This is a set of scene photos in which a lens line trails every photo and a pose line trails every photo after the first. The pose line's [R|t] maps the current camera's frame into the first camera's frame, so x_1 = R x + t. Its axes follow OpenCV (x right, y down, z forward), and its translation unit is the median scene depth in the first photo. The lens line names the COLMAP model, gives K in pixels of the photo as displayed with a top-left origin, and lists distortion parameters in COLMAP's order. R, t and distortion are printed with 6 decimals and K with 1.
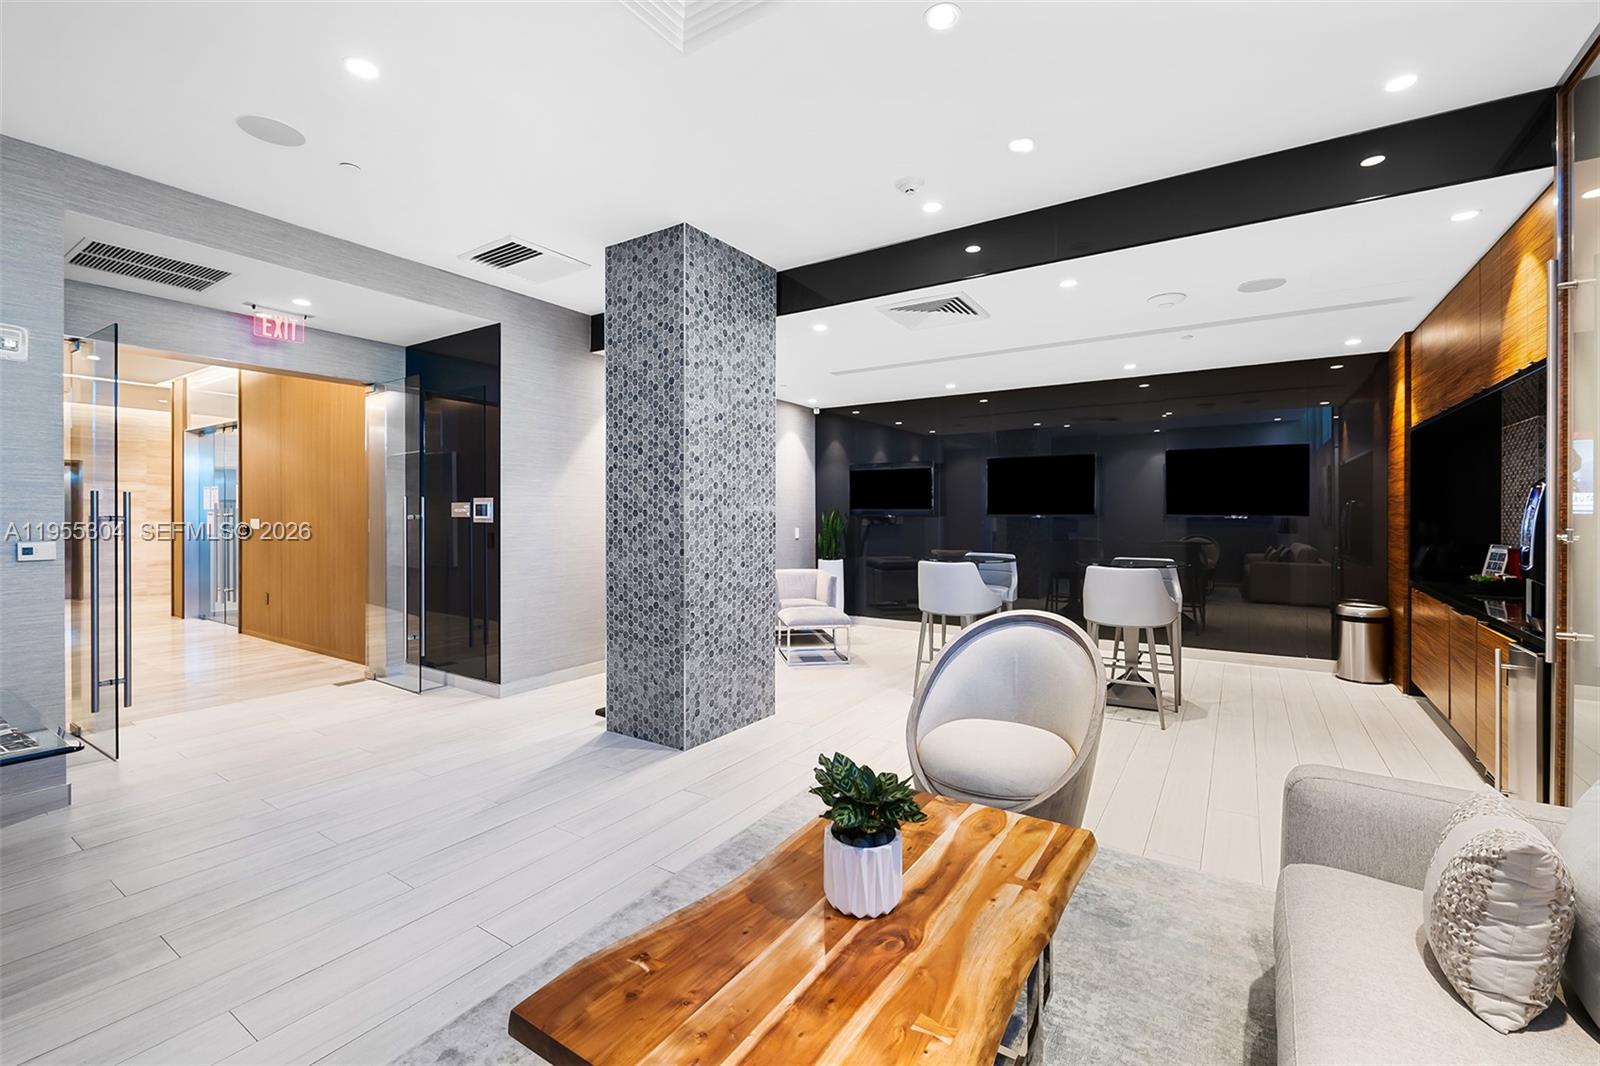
lens RADIAL K [[664.7, 0, 800.9], [0, 664.7, 522.7], [0, 0, 1]] dist [-0.001531, -0.000091]
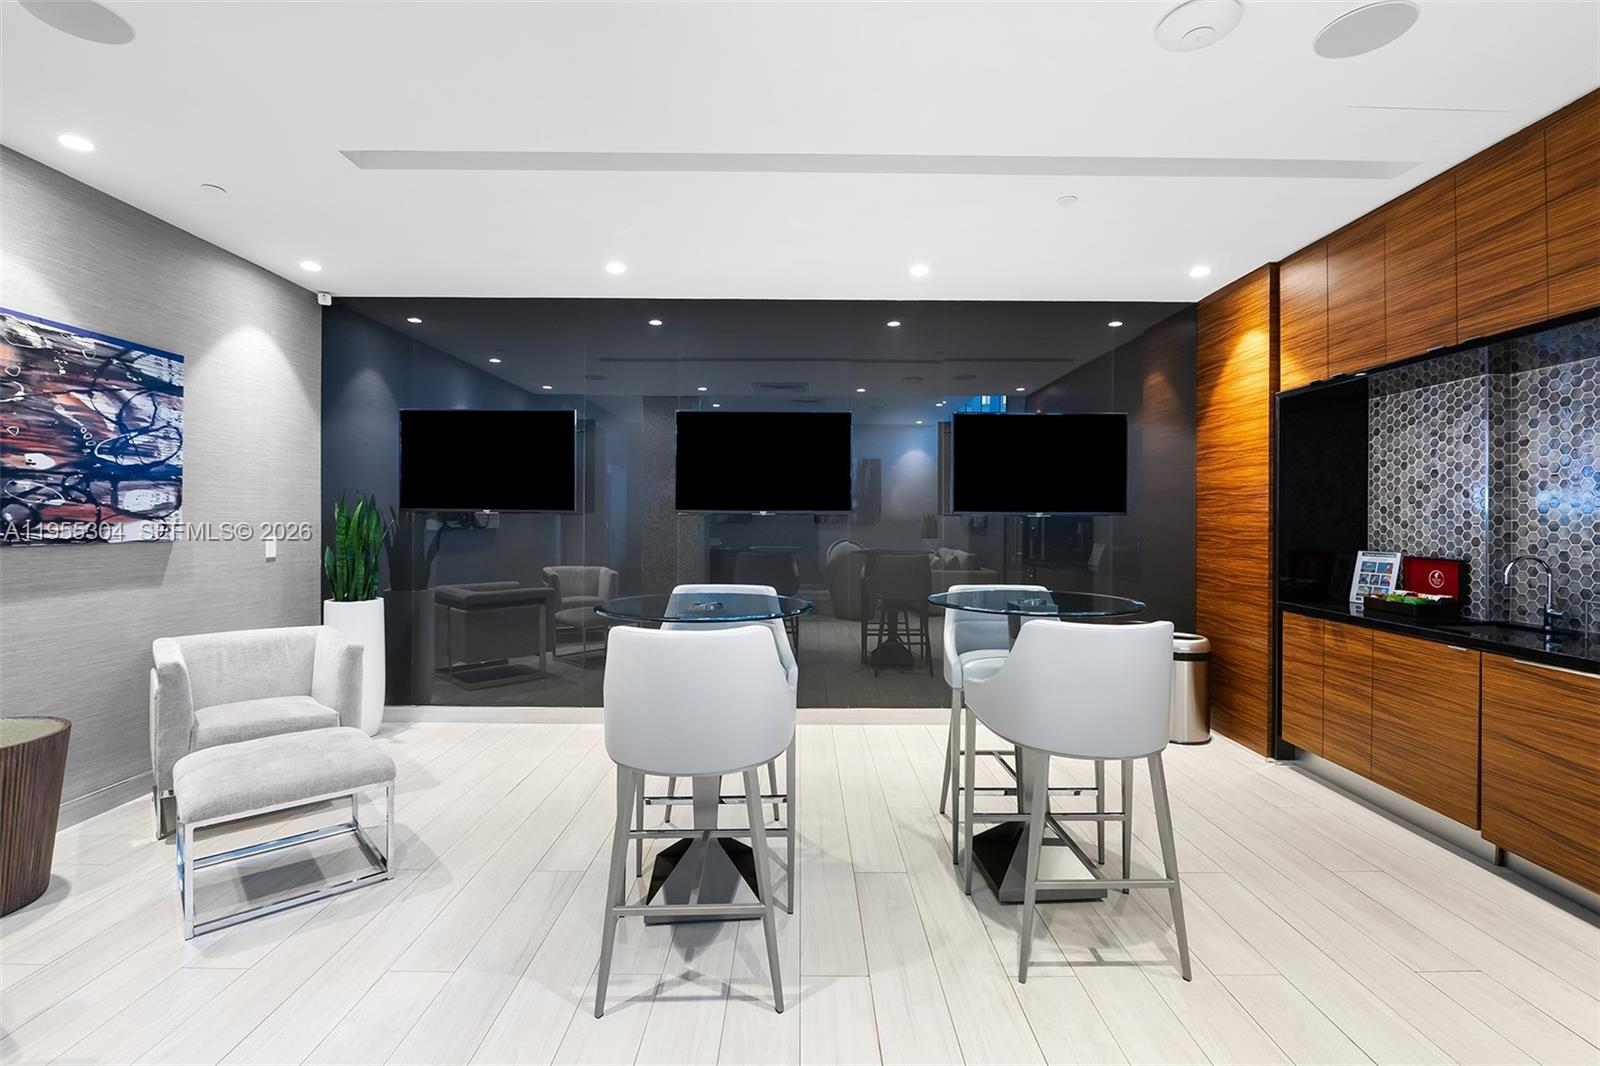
lens RADIAL K [[716.3, 0, 804.1], [0, 716.3, 514.7], [0, 0, 1]] dist [-0.003542, -0.000557]
pose [[0.834614, 0.006039, 0.550802, 0.061754], [0.001868, 0.999903, -0.013793, 0.001087], [-0.550832, 0.012541, 0.834522, 0.758609]]
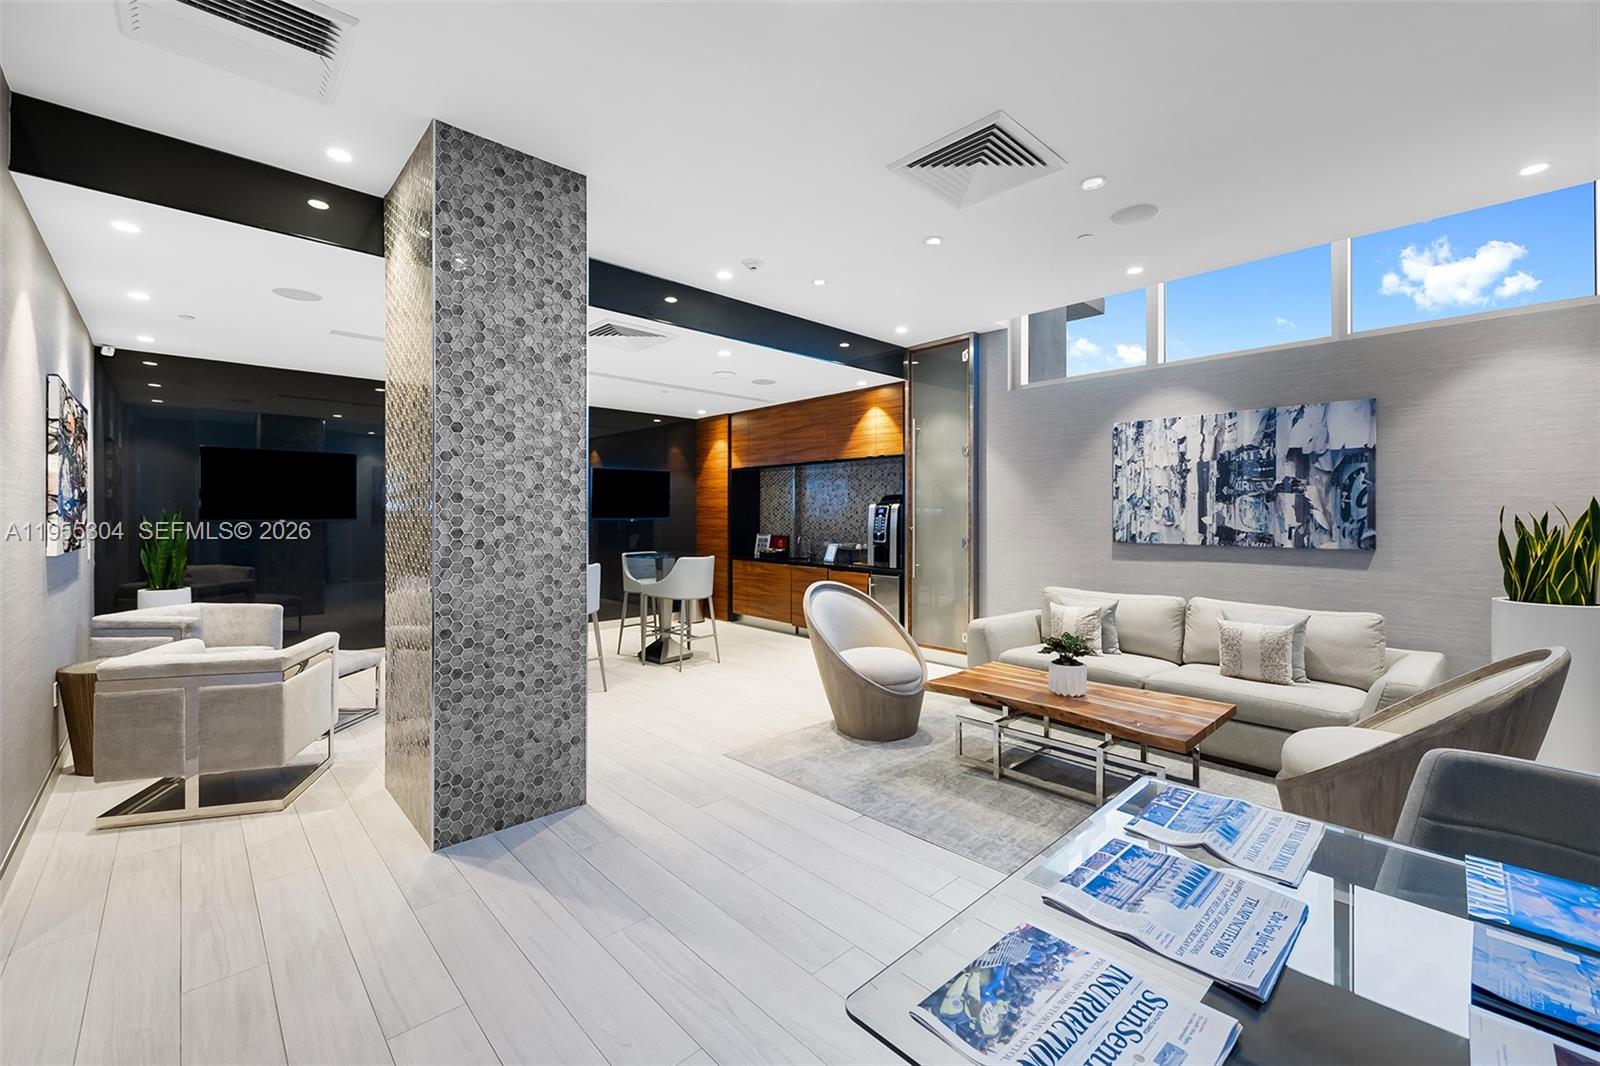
lens RADIAL K [[653.2, 0, 797.7], [0, 653.2, 521.9], [0, 0, 1]] dist [-0.006716, 0.000085]
pose [[0.238033, -0.008958, 0.971216, -0.851166], [0.011331, 0.999915, 0.006446, -0.013941], [-0.971191, 0.009471, 0.238114, 0.505703]]
